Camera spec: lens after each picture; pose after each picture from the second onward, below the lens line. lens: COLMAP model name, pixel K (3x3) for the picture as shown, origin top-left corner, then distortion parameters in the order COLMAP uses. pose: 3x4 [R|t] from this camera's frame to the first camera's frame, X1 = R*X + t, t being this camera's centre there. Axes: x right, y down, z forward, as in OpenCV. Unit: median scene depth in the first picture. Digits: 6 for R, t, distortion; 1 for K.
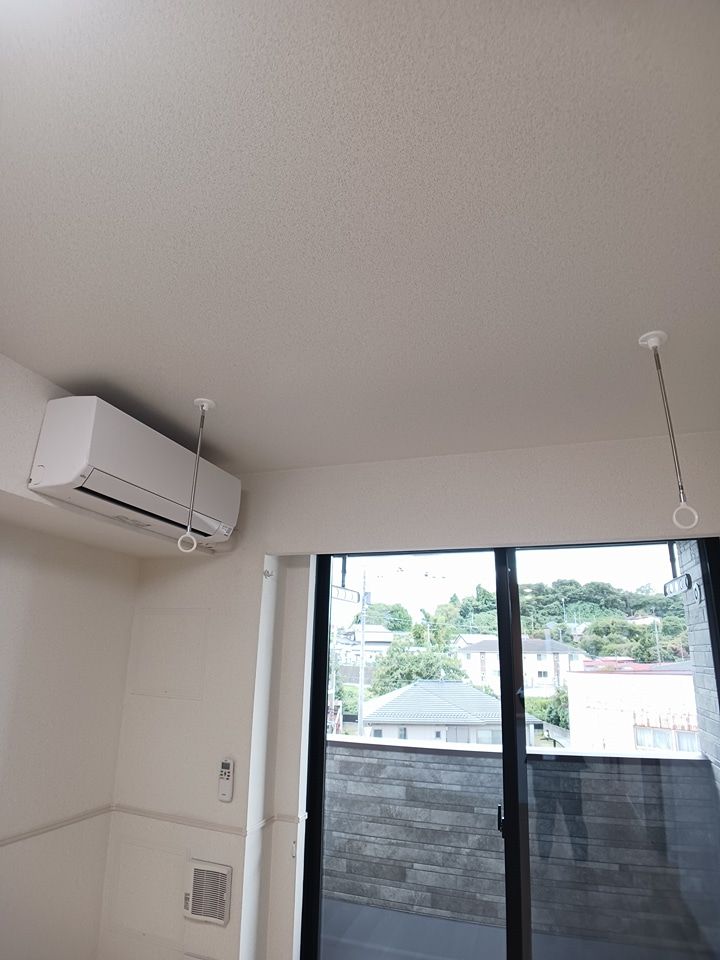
lens RADIAL K [[519.8, 0, 358.3], [0, 519.8, 480.0], [0, 0, 1]] dist [-0.093884, 0.001053]
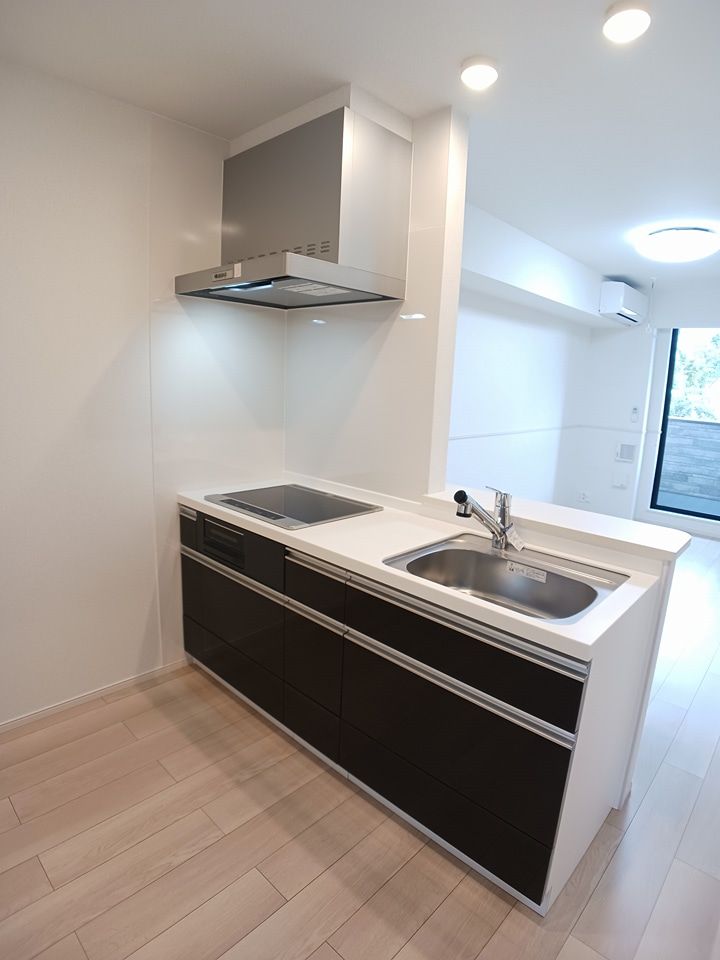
lens RADIAL K [[519.8, 0, 358.3], [0, 519.8, 480.0], [0, 0, 1]] dist [-0.093884, 0.001053]
pose [[0.907485, 0.095613, -0.409058, -0.301028], [0.111997, 0.883442, 0.454958, -0.317213], [0.404879, -0.458681, 0.791002, -1.236417]]
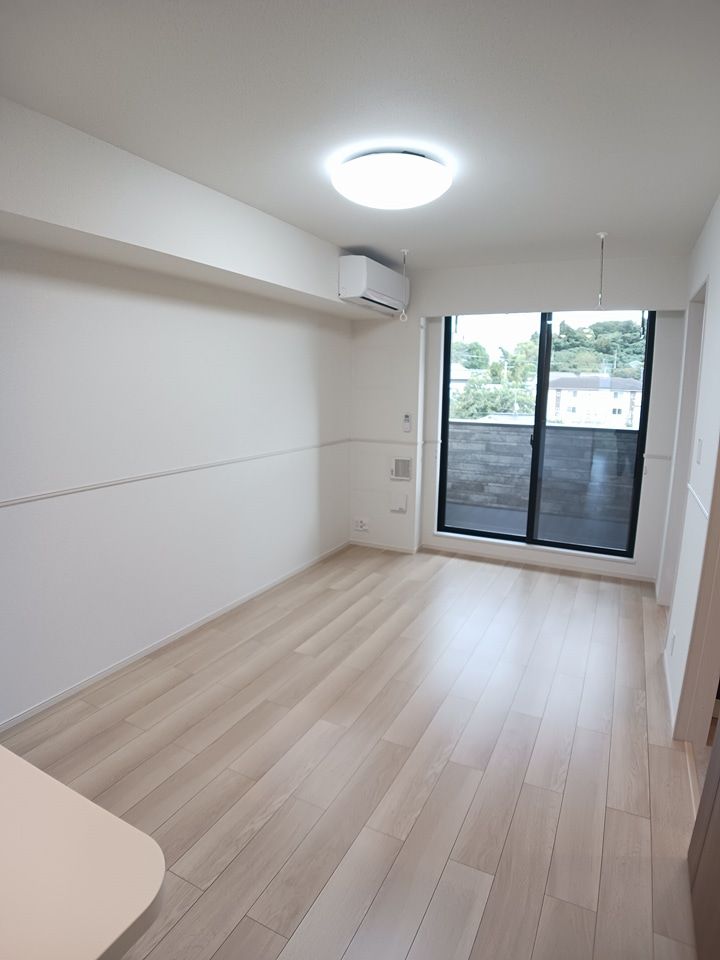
lens RADIAL K [[520.7, 0, 359.4], [0, 520.7, 478.8], [0, 0, 1]] dist [-0.076451, -0.000265]
pose [[0.989932, 0.013268, -0.140919, -0.092646], [0.054855, 0.881825, 0.468375, -0.178833], [0.130480, -0.471389, 0.872220, -0.754551]]
